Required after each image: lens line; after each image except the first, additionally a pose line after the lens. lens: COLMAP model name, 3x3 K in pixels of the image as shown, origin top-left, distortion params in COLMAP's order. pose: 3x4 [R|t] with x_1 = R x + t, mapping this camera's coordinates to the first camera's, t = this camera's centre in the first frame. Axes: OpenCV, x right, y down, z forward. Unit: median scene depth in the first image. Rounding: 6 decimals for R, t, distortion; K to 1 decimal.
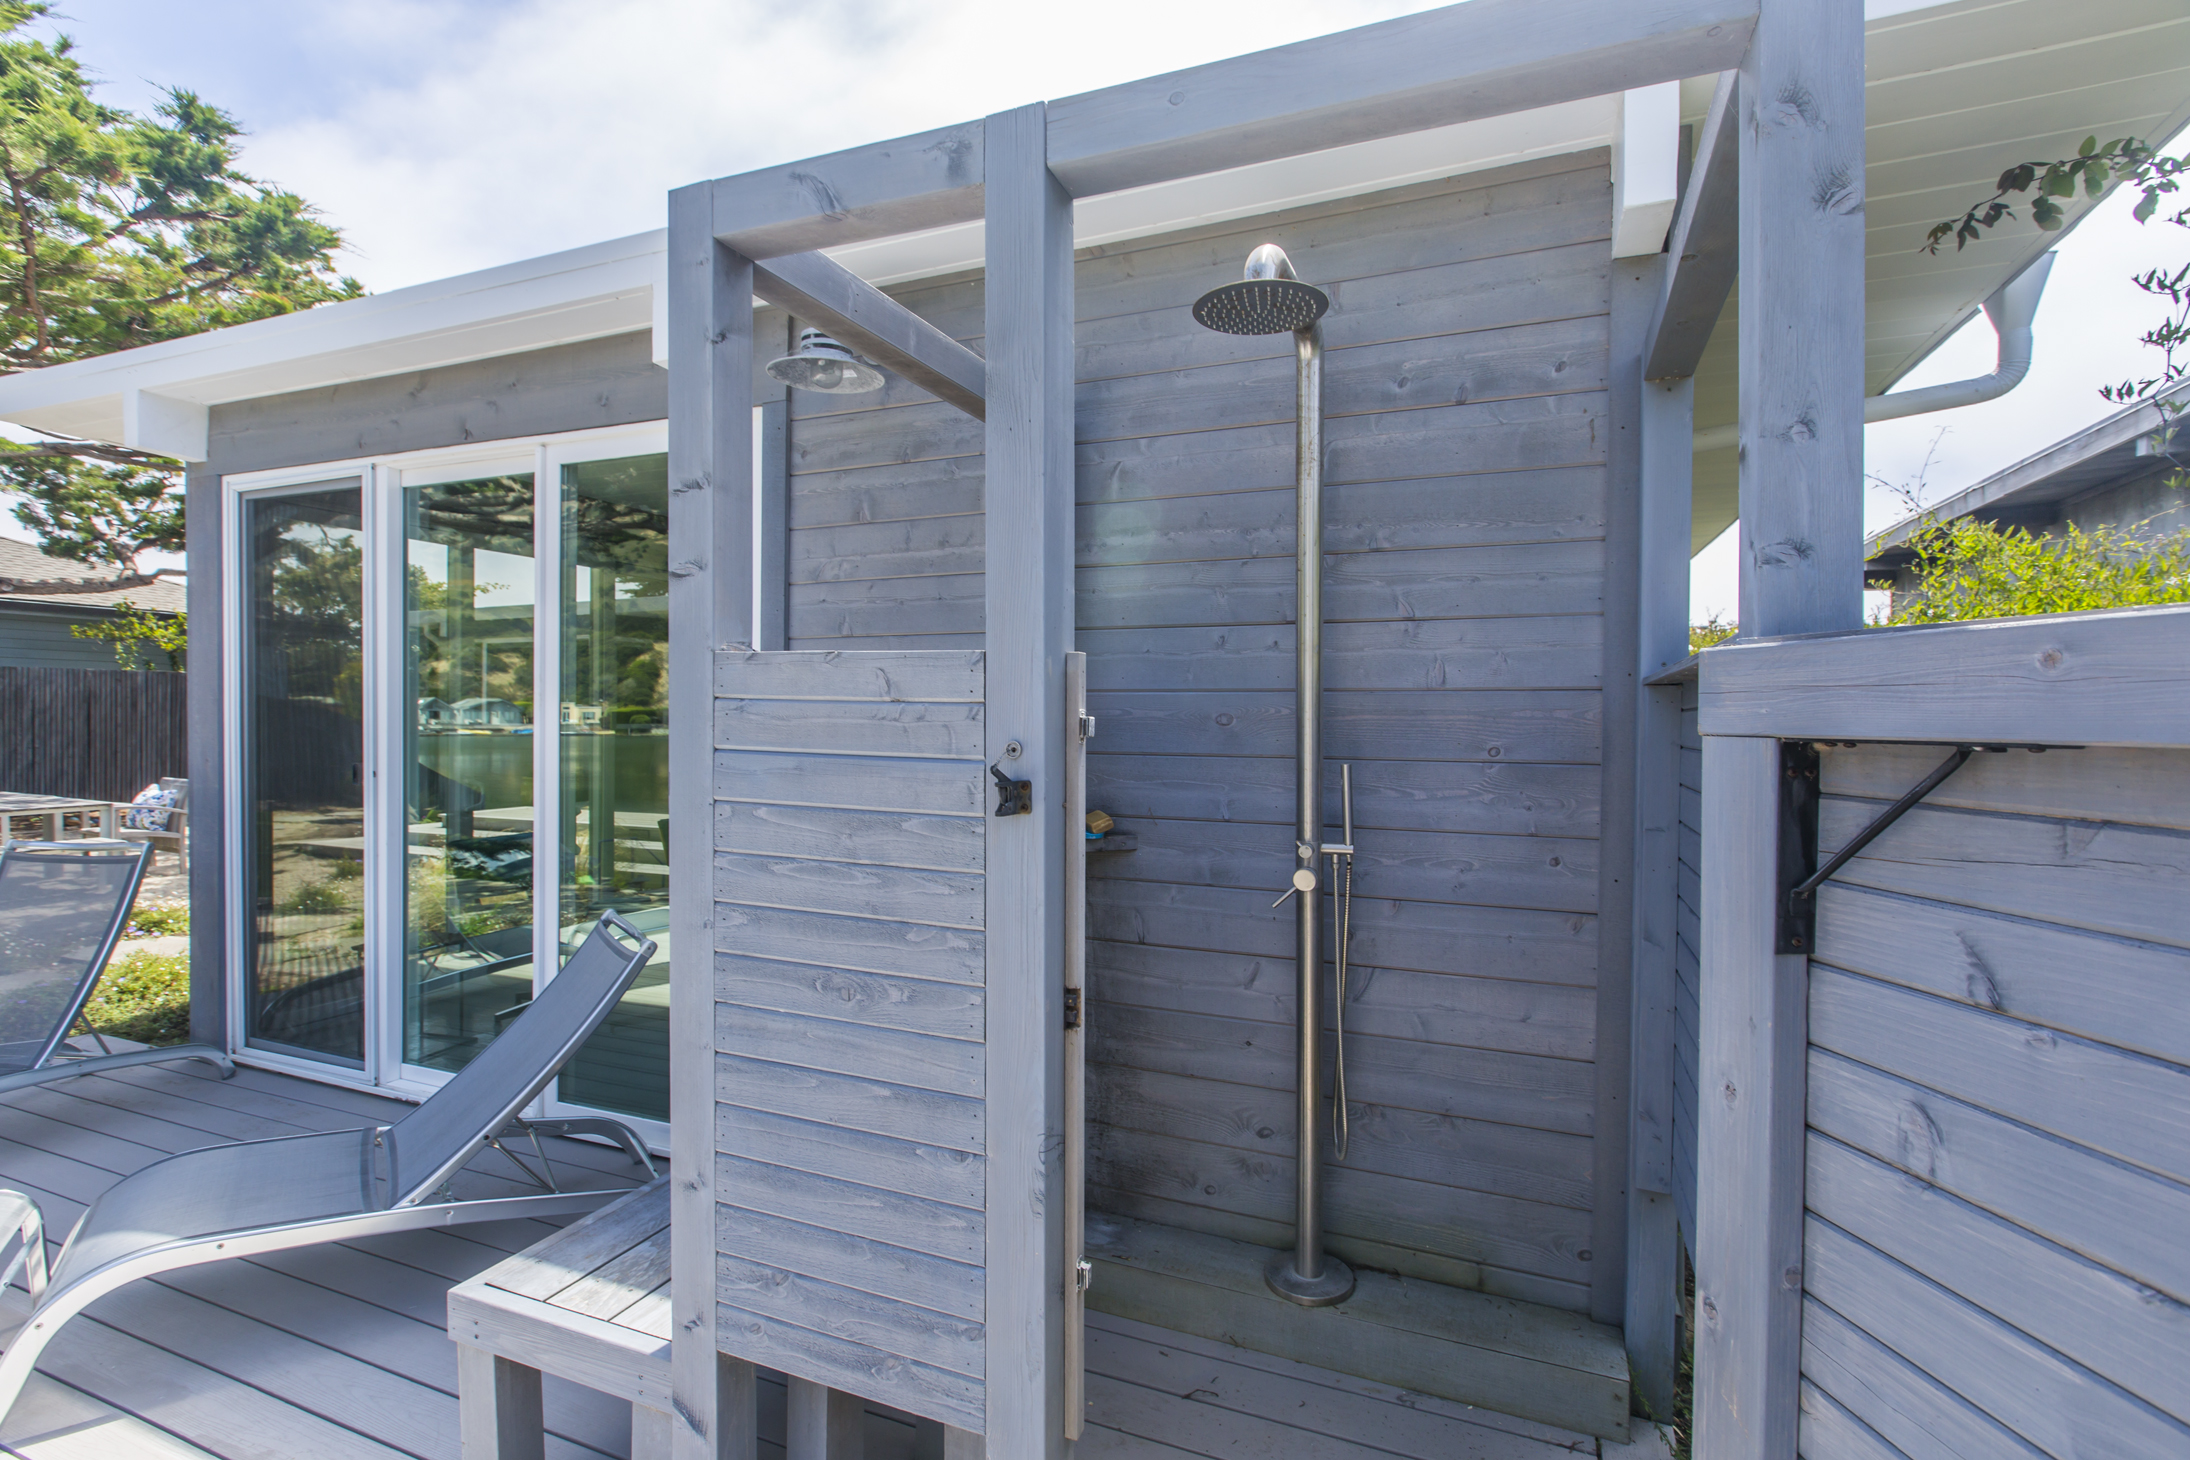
lens RADIAL K [[1019.3, 0, 1095.0], [0, 1019.3, 730.0], [0, 0, 1]] dist [0.000221, -0.000201]
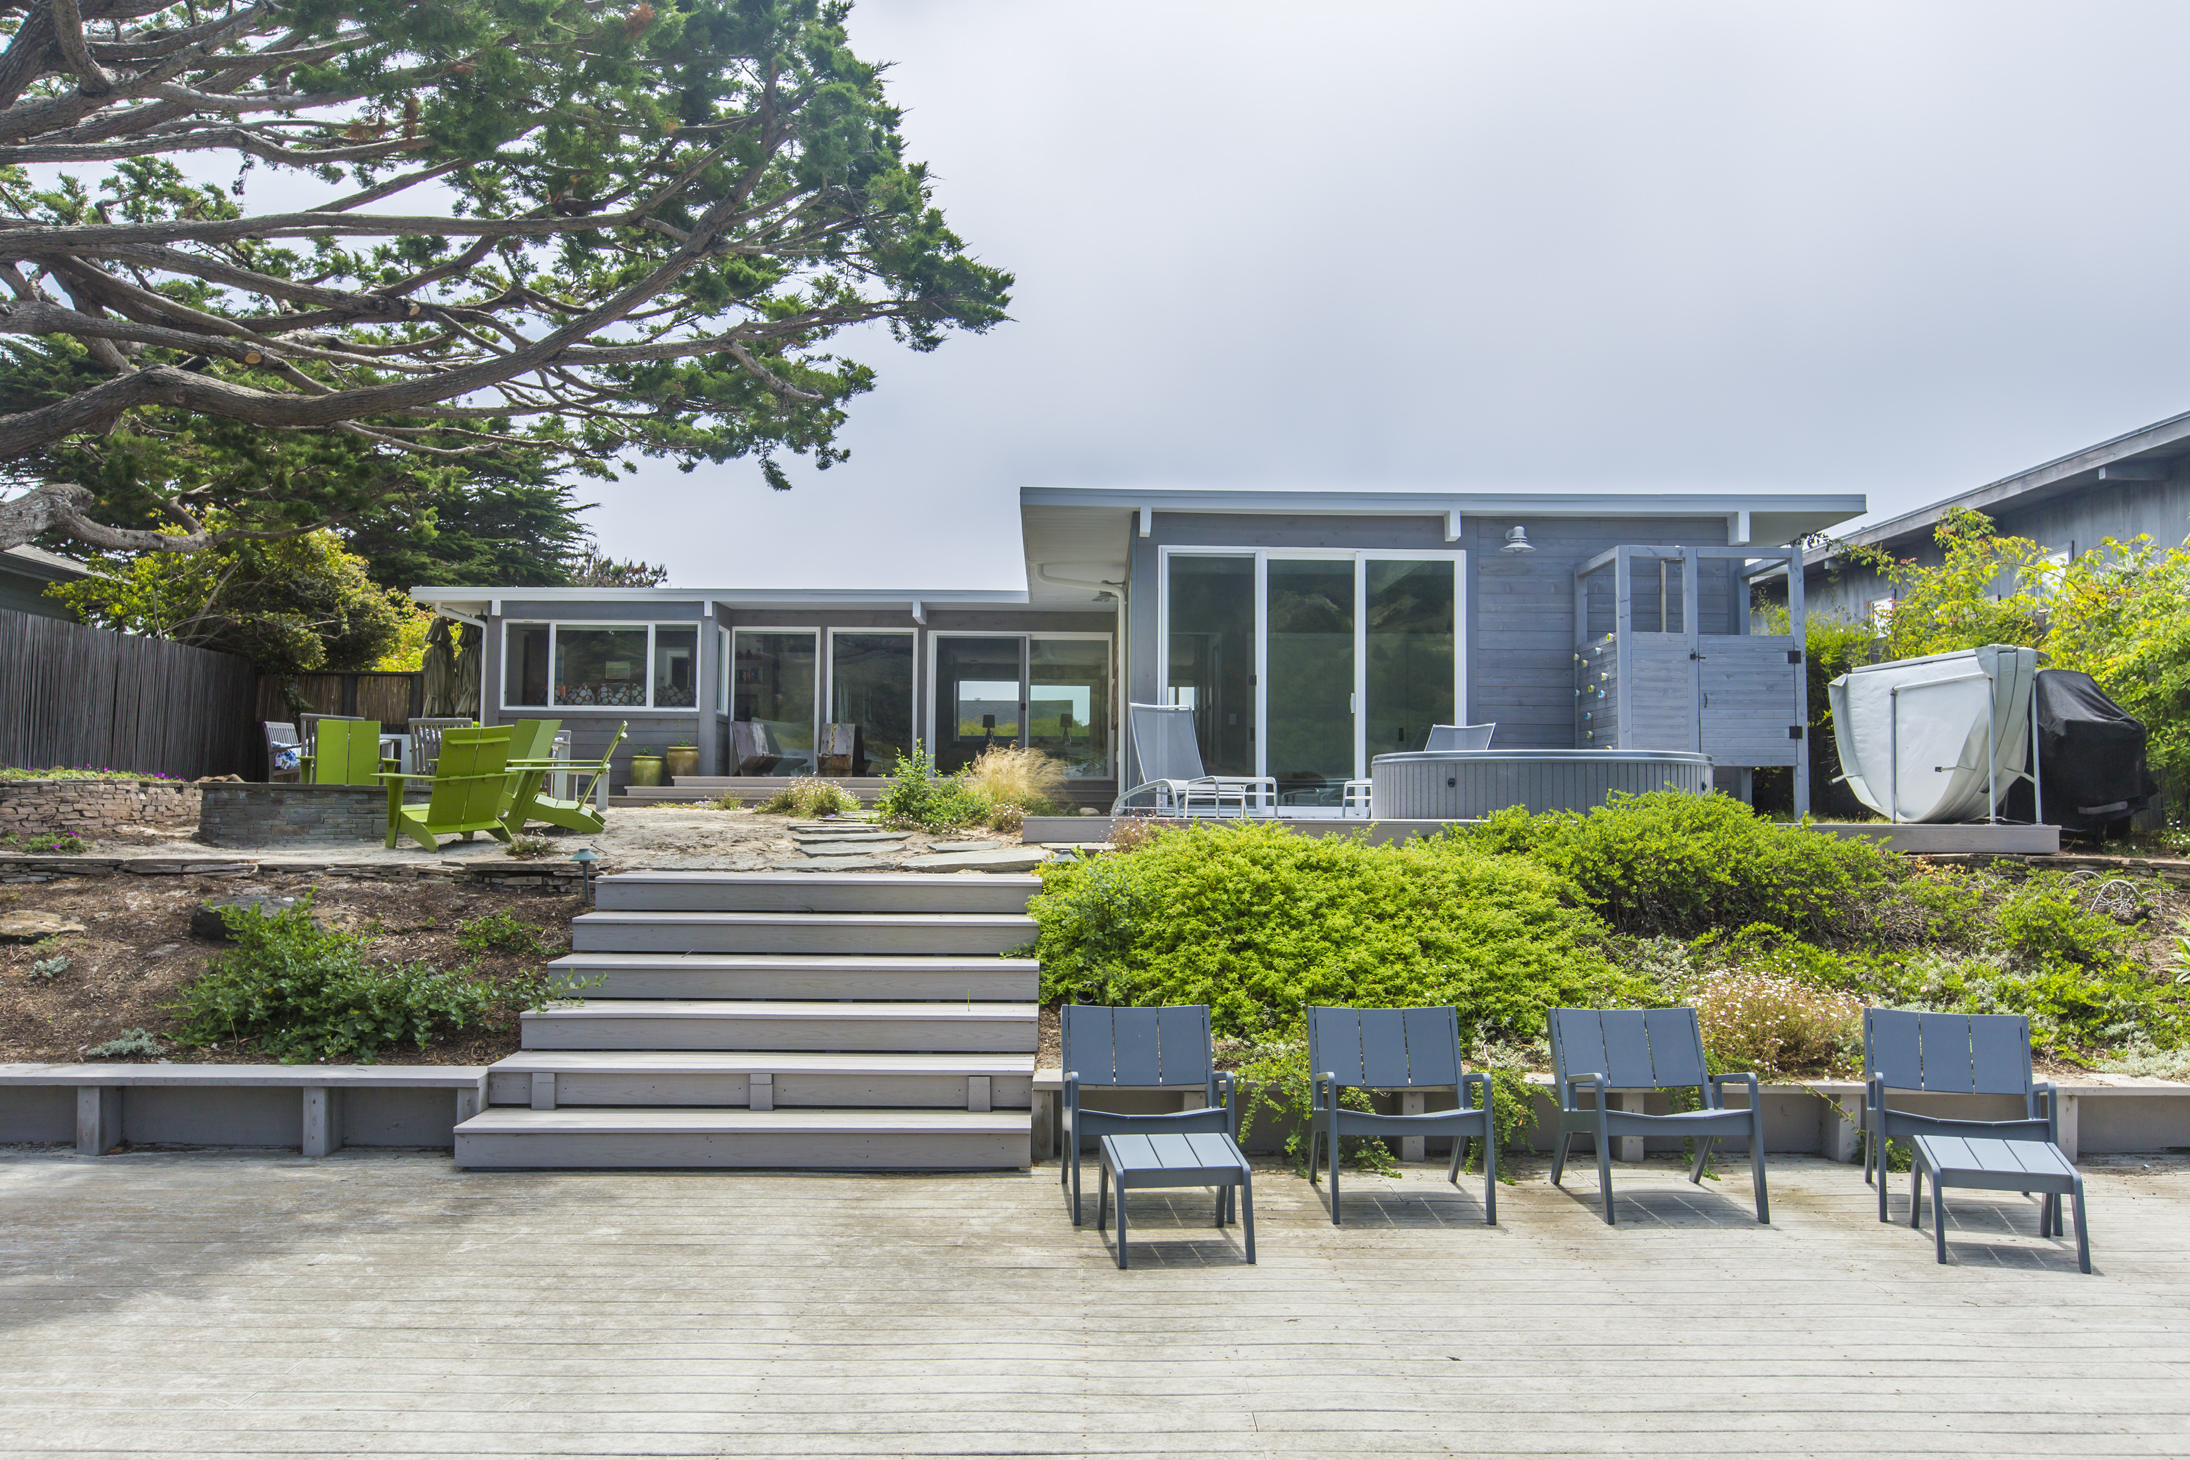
lens RADIAL K [[1719.7, 0, 1095.0], [0, 1719.7, 730.0], [0, 0, 1]] dist [0.000201, 0.000714]
pose [[0.914619, 0.019449, 0.403850, -3.276026], [0.004826, 0.998246, -0.059002, 0.477178], [-0.404289, 0.055913, 0.912921, -3.020566]]
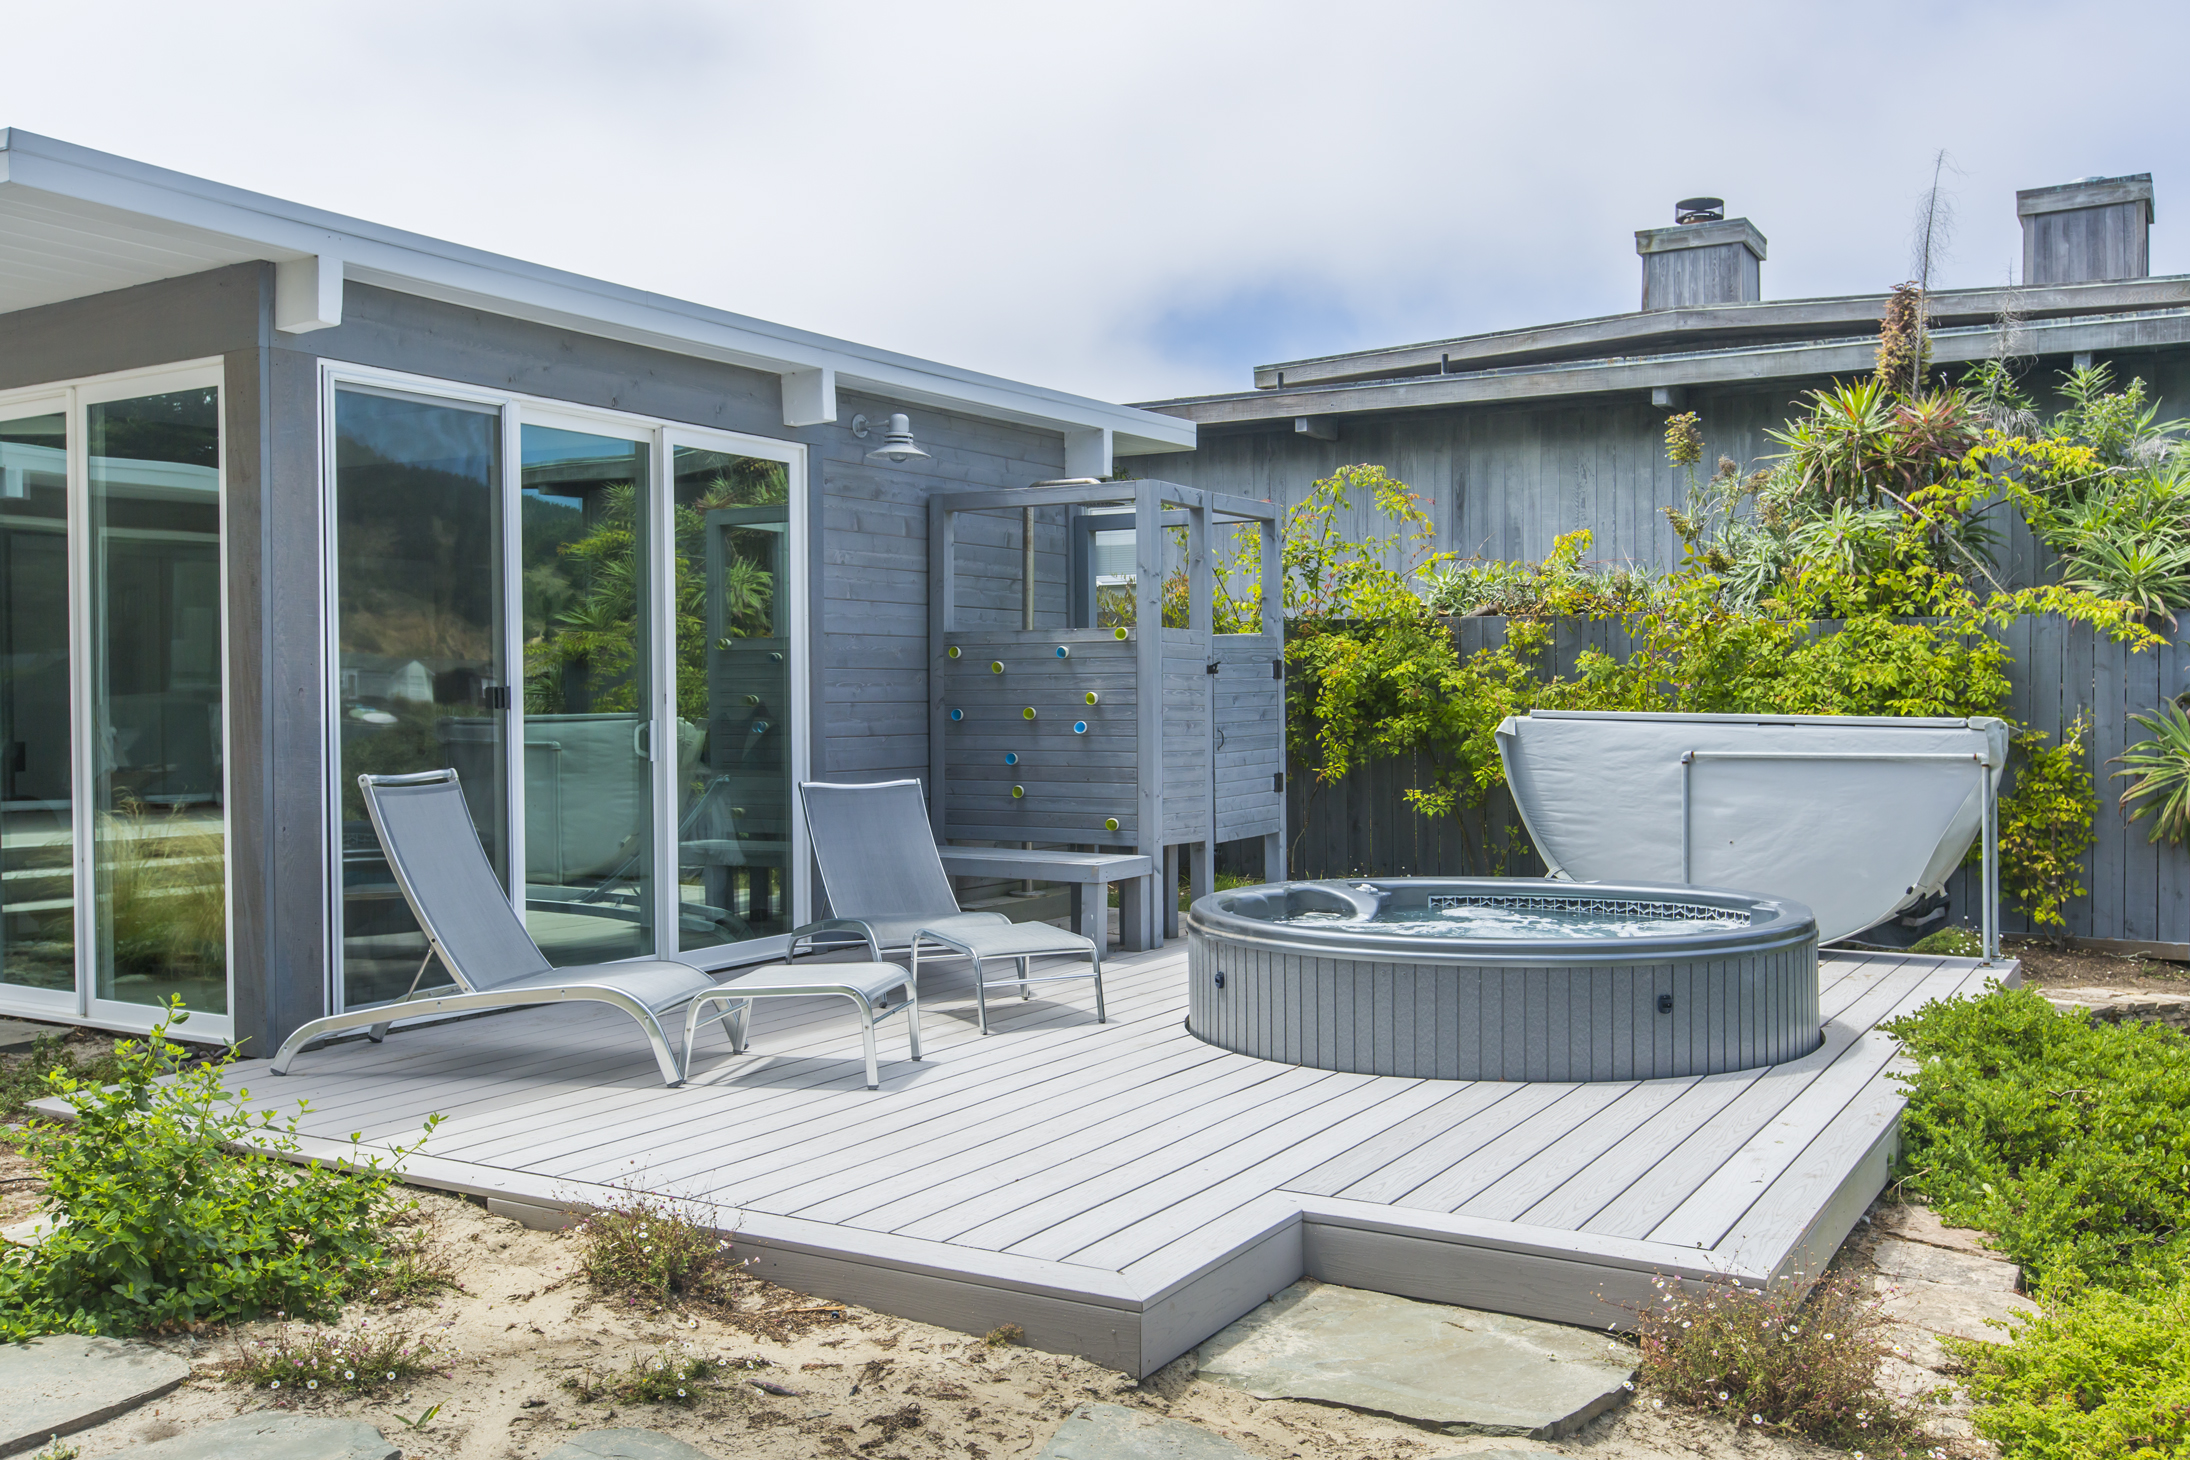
lens RADIAL K [[1932.4, 0, 1095.0], [0, 1932.4, 730.0], [0, 0, 1]] dist [-0.001181, 0.009508]
pose [[0.138656, -0.025925, 0.990001, -3.177236], [0.021344, 0.999503, 0.023184, 0.050775], [-0.990111, 0.017916, 0.139141, 0.183900]]
